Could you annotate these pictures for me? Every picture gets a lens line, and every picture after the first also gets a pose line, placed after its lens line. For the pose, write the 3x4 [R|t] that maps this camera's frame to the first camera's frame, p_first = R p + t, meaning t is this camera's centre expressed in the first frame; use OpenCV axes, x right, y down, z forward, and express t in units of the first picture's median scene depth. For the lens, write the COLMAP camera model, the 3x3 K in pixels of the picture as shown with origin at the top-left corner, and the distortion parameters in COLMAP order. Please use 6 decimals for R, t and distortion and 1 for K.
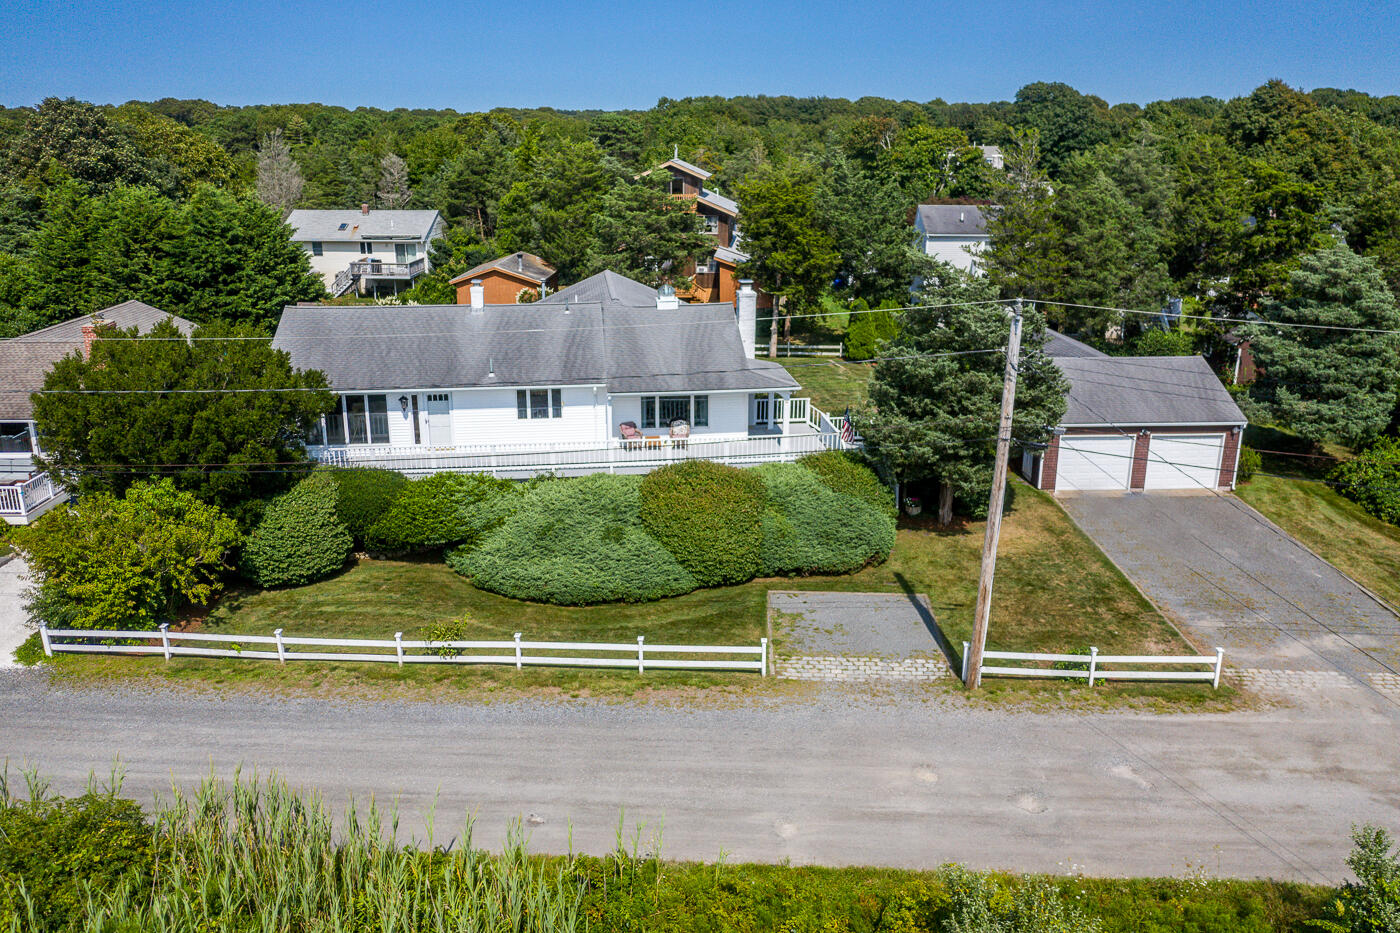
lens RADIAL K [[1085.2, 0, 700.0], [0, 1085.2, 466.5], [0, 0, 1]] dist [-0.005716, 0.000441]
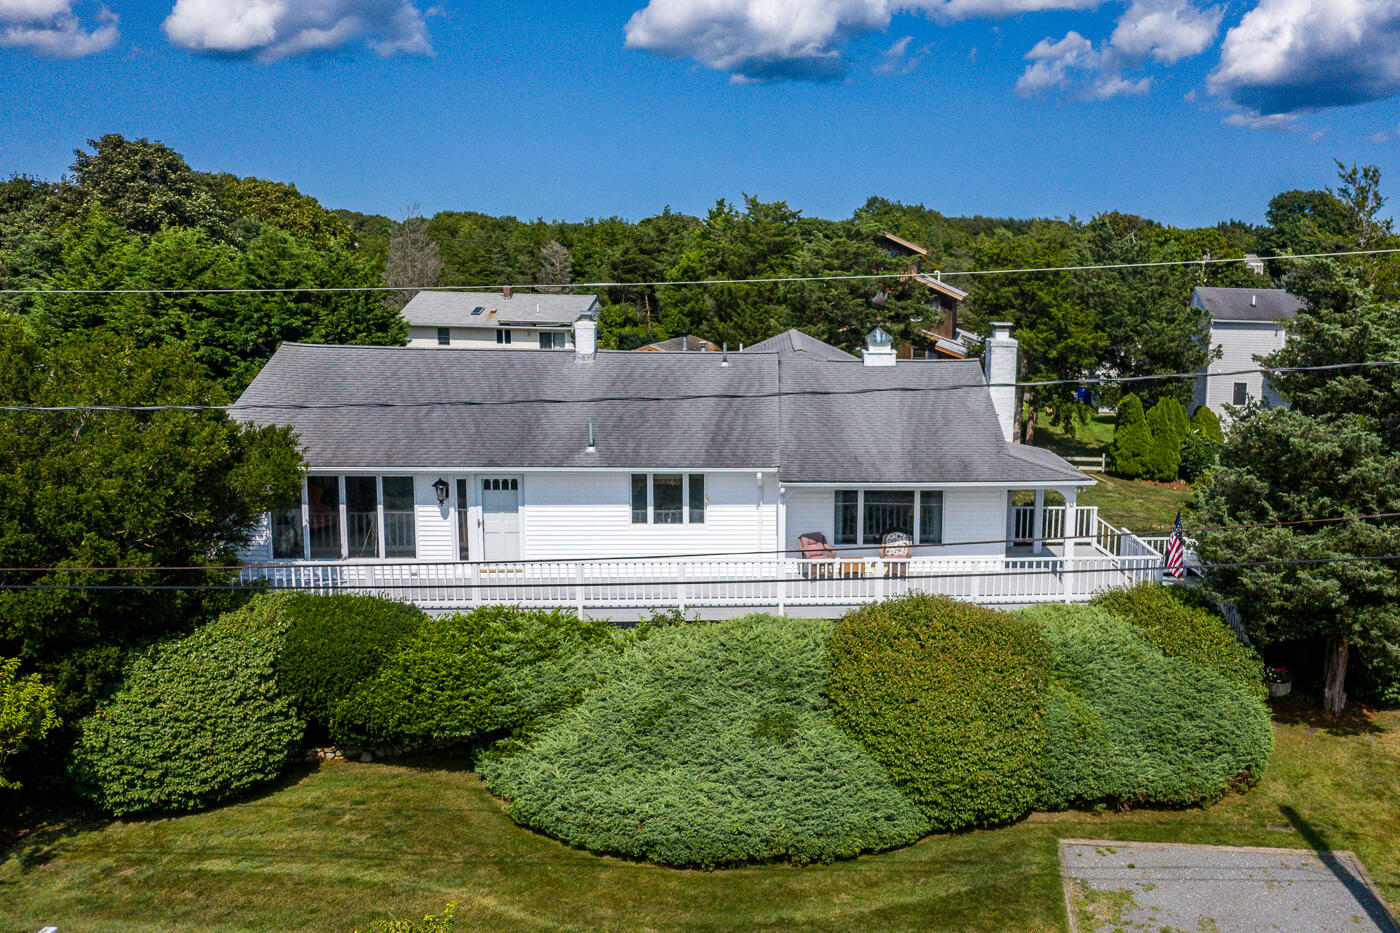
lens RADIAL K [[1125.0, 0, 893.3], [0, 1125.0, 449.9], [0, 0, 1]] dist [-0.009740, 0.002582]
pose [[0.999785, 0.019089, -0.008157, -0.016804], [-0.020109, 0.988140, -0.152234, 0.008854], [0.005154, 0.152365, 0.988311, 0.376593]]
